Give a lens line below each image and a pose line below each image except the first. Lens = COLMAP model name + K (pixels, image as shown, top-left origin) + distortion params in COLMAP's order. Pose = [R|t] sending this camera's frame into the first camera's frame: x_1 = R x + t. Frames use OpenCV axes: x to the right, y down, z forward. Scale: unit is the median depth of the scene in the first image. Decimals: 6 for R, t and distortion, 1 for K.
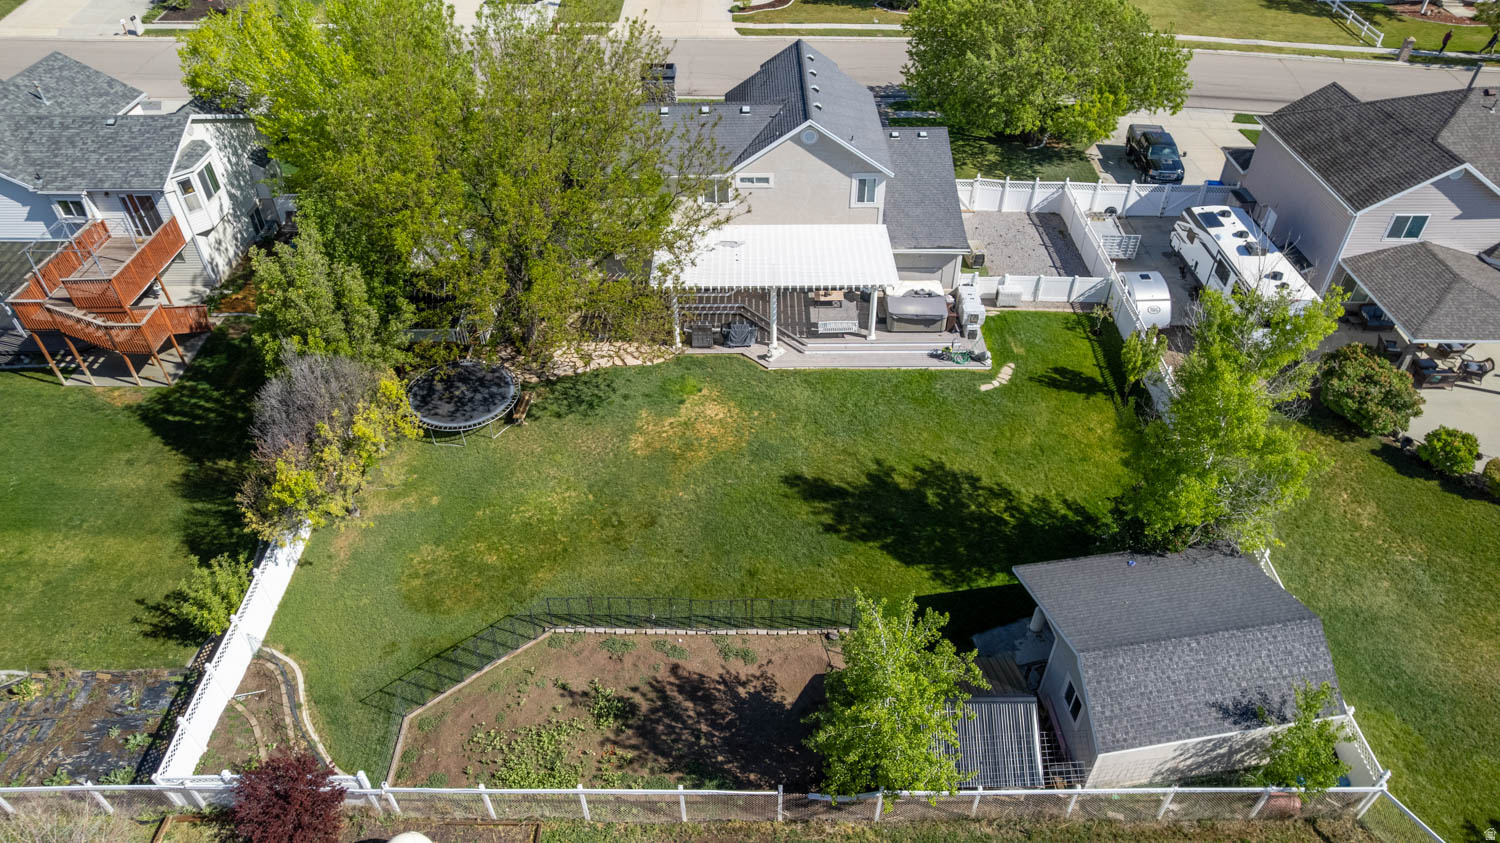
lens RADIAL K [[959.8, 0, 751.7], [0, 959.8, 428.0], [0, 0, 1]] dist [-0.072744, 0.063919]
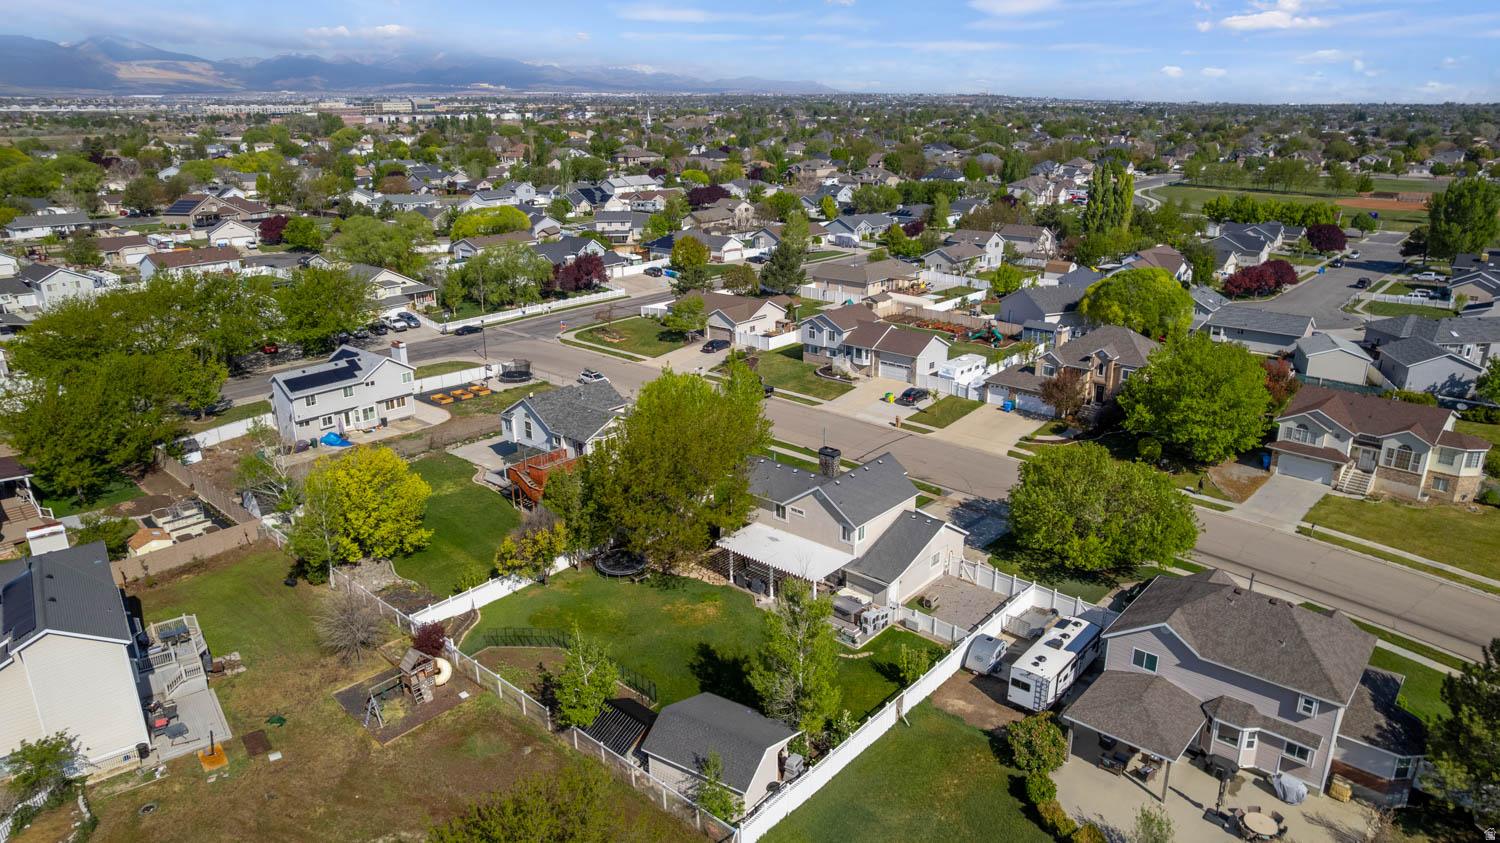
lens RADIAL K [[959.8, 0, 751.7], [0, 959.8, 428.0], [0, 0, 1]] dist [-0.072744, 0.063919]
pose [[0.750380, 0.210258, -0.626675, 1.066983], [-0.426148, 0.878615, -0.215483, 0.035833], [0.505299, 0.428750, 0.748897, -0.501129]]
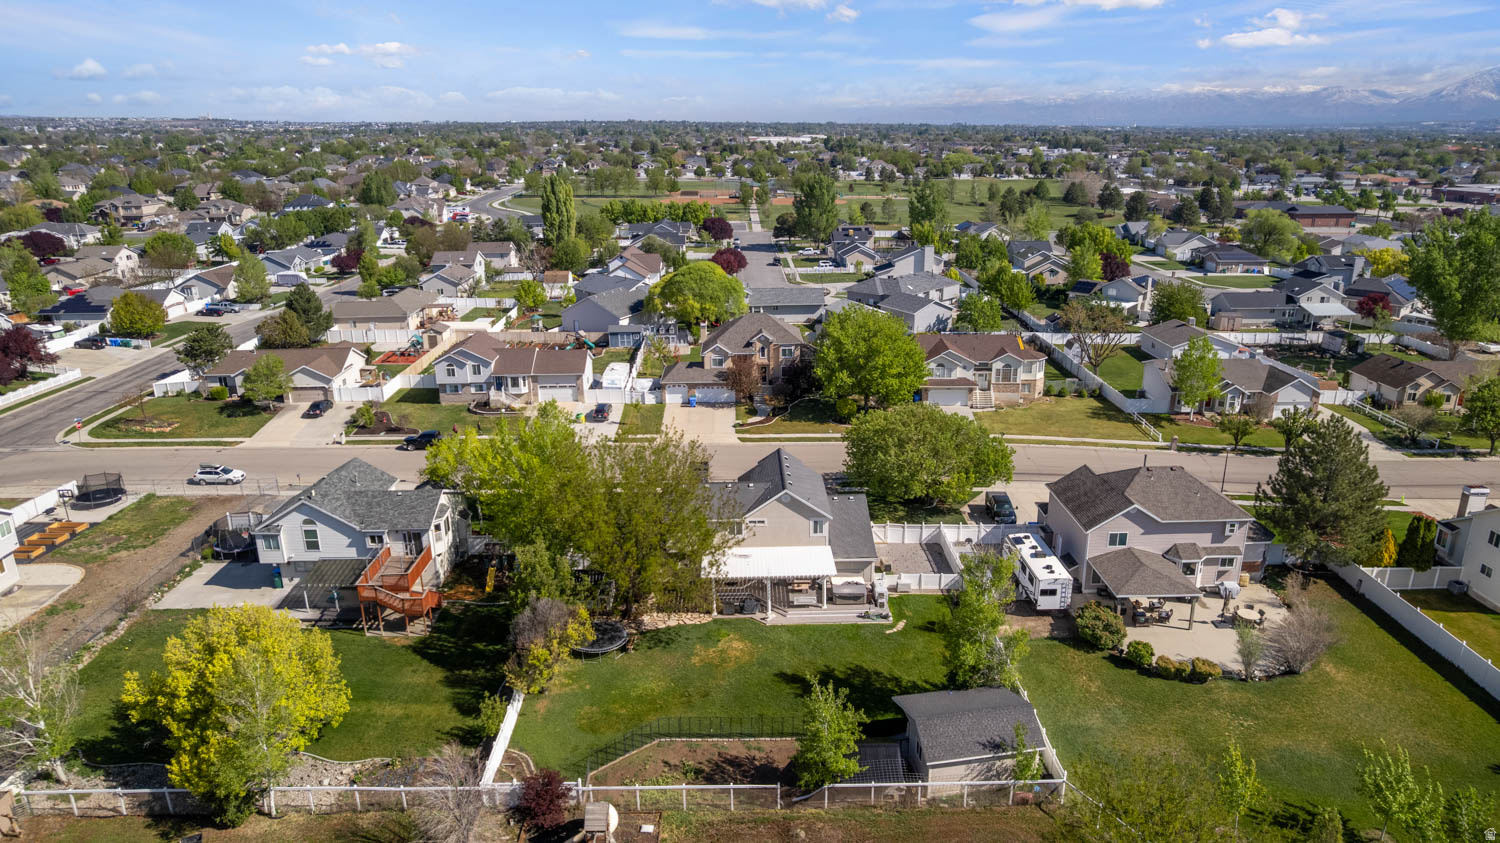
lens RADIAL K [[959.8, 0, 751.7], [0, 959.8, 428.0], [0, 0, 1]] dist [-0.072744, 0.063919]
pose [[0.999825, -0.011562, 0.014738, -0.031296], [0.016340, 0.923020, -0.384404, 0.278753], [-0.009159, 0.384577, 0.923047, -0.761093]]
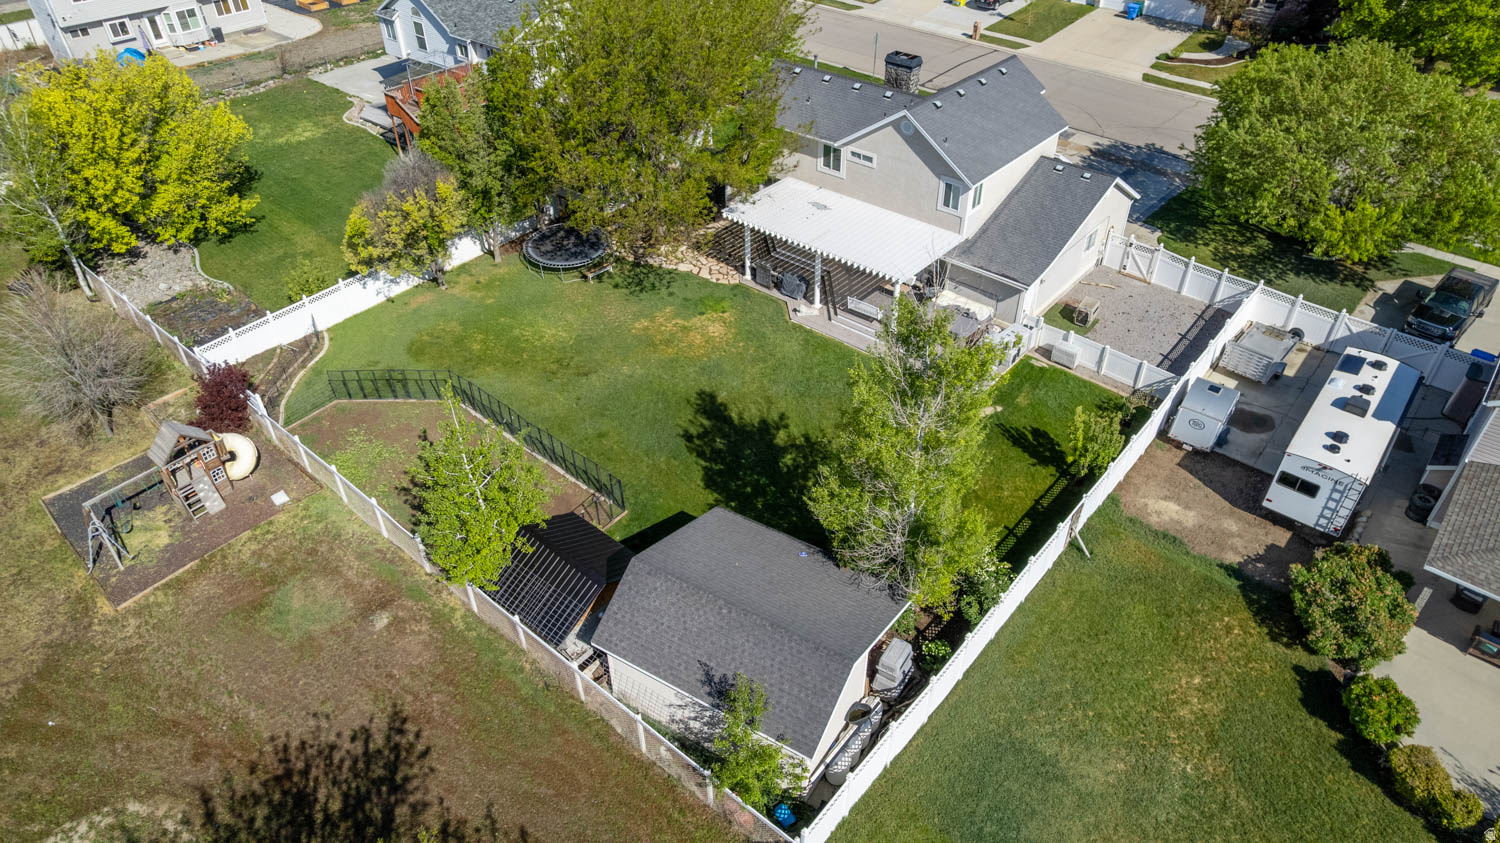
lens RADIAL K [[959.8, 0, 751.7], [0, 959.8, 428.0], [0, 0, 1]] dist [-0.072744, 0.063919]
pose [[0.759046, 0.405236, -0.509541, 0.576880], [-0.421032, 0.902513, 0.090567, -0.031025], [0.496569, 0.145789, 0.855666, 0.072263]]
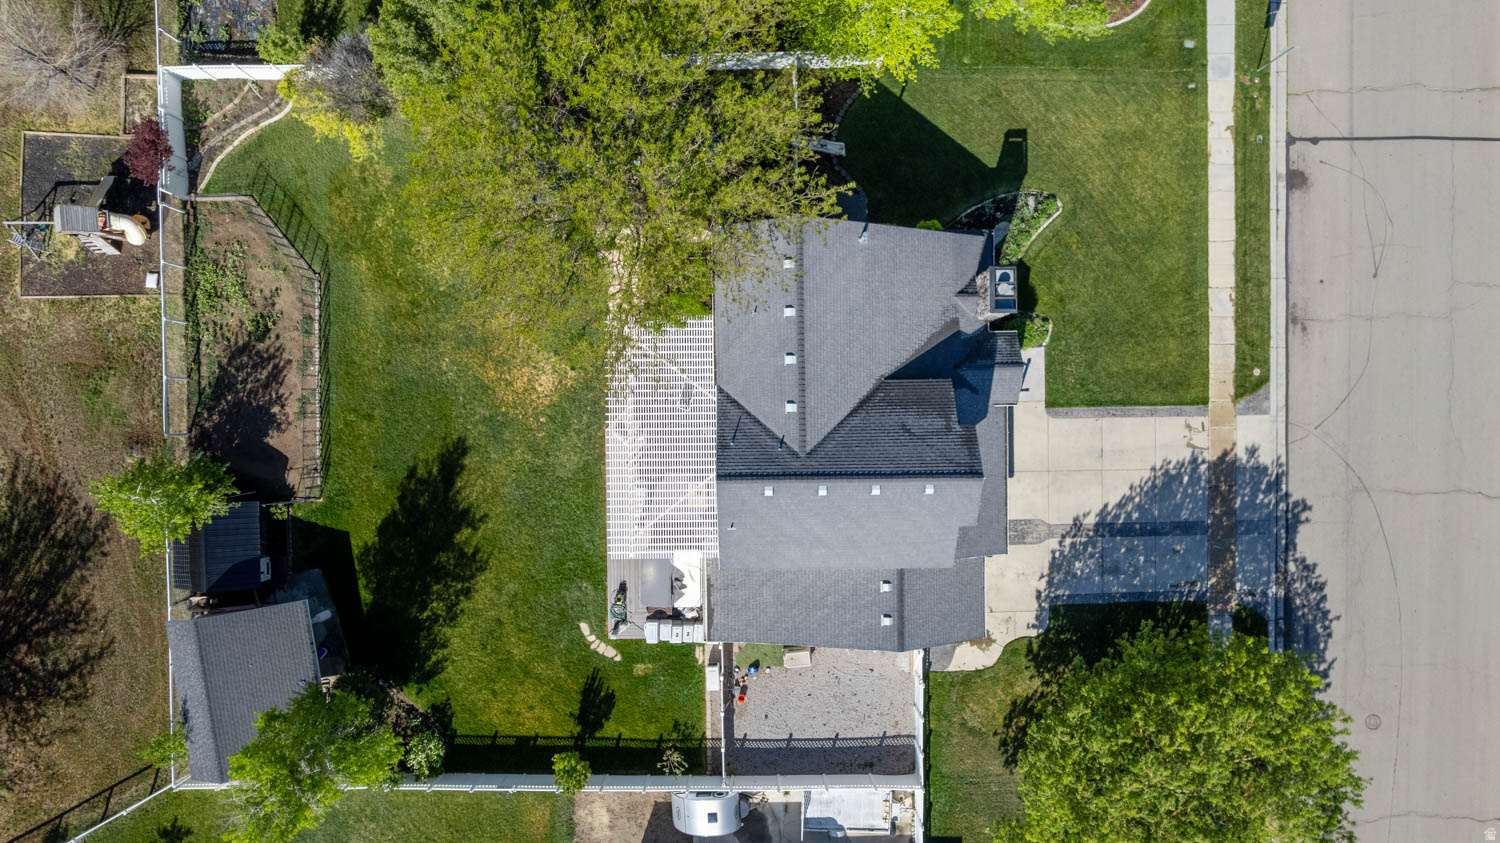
lens RADIAL K [[959.8, 0, 751.7], [0, 959.8, 428.0], [0, 0, 1]] dist [-0.072744, 0.063919]
pose [[0.001663, 0.999800, 0.019922, -0.007036], [-0.642307, -0.014201, 0.766316, -0.989161], [0.766446, -0.014071, 0.642155, 0.432887]]
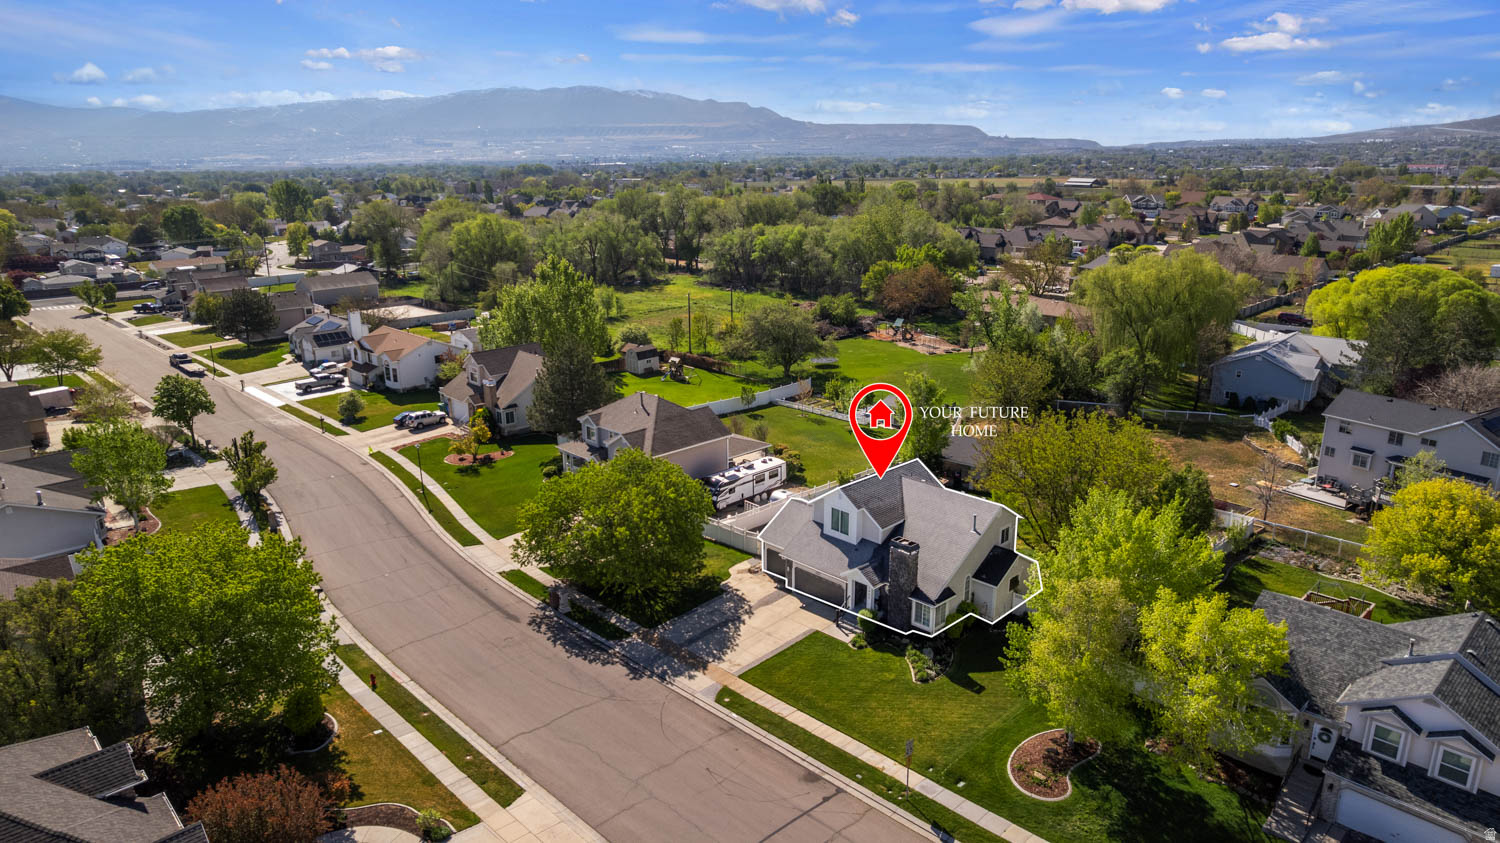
lens RADIAL K [[959.8, 0, 751.7], [0, 959.8, 428.0], [0, 0, 1]] dist [-0.072744, 0.063919]
pose [[-0.690607, -0.197202, 0.695826, -1.005745], [0.474168, 0.603016, 0.641511, -1.700400], [-0.546101, 0.772970, -0.322940, 1.695750]]
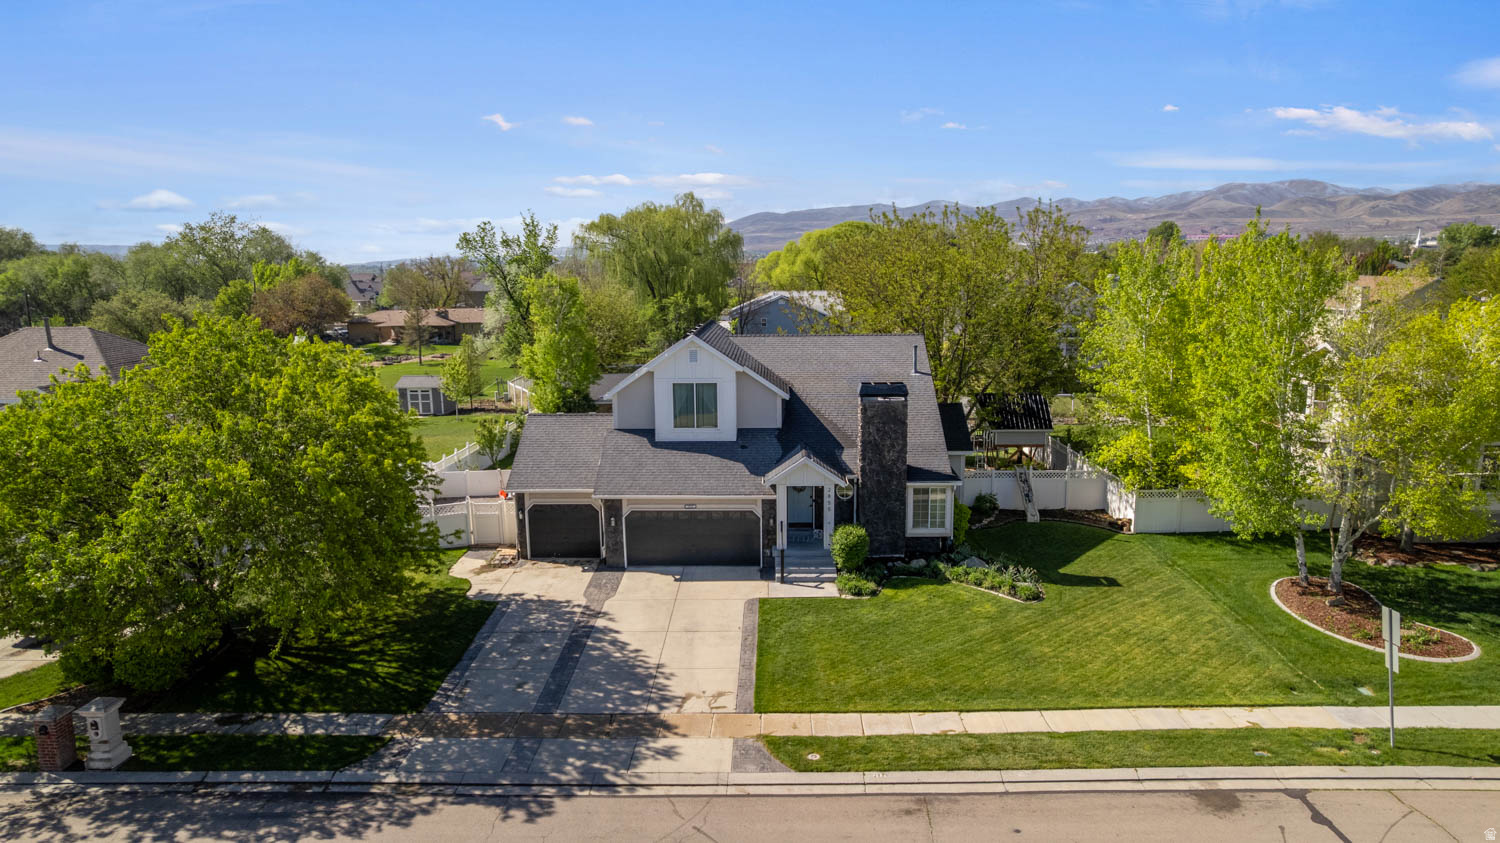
lens RADIAL K [[959.8, 0, 751.7], [0, 959.8, 428.0], [0, 0, 1]] dist [-0.072744, 0.063919]
pose [[-0.999113, 0.008579, 0.041217, -0.034850], [0.037117, 0.641549, 0.766184, -1.096456], [-0.019869, 0.767034, -0.641299, 1.781597]]
